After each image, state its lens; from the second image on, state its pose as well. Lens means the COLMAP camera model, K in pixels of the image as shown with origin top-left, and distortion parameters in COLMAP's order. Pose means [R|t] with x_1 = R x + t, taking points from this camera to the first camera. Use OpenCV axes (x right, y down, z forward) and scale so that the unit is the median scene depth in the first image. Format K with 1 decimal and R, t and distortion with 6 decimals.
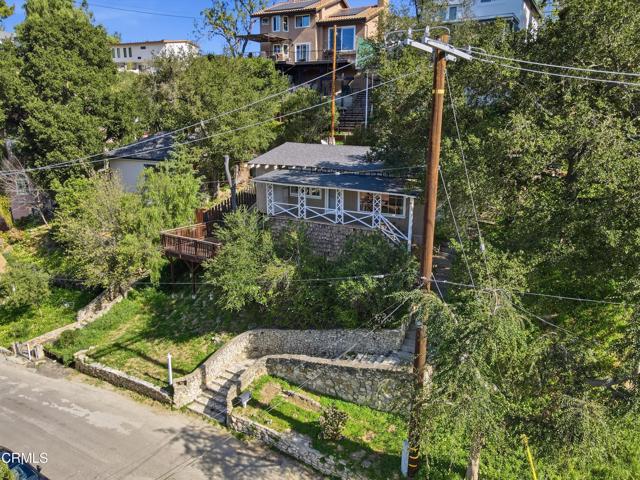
lens RADIAL K [[462.9, 0, 328.7], [0, 462.9, 244.3], [0, 0, 1]] dist [0.018427, 0.002896]
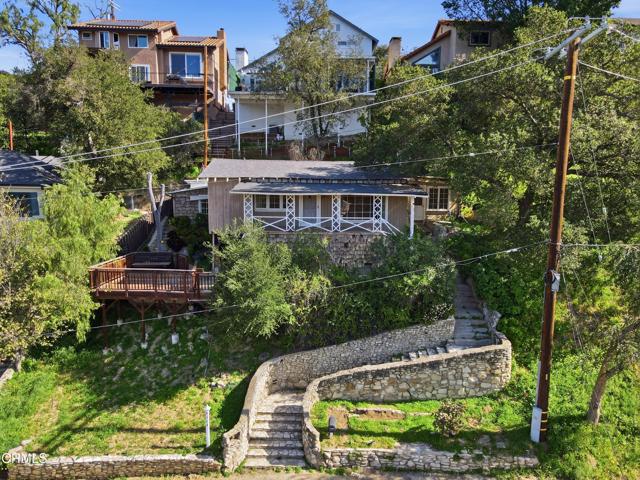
lens RADIAL K [[462.9, 0, 328.7], [0, 462.9, 244.3], [0, 0, 1]] dist [0.018427, 0.002896]
pose [[0.862335, -0.079999, 0.499979, -0.521889], [0.130599, 0.989170, -0.066978, 0.048770], [-0.489206, 0.123055, 0.863444, 0.196060]]
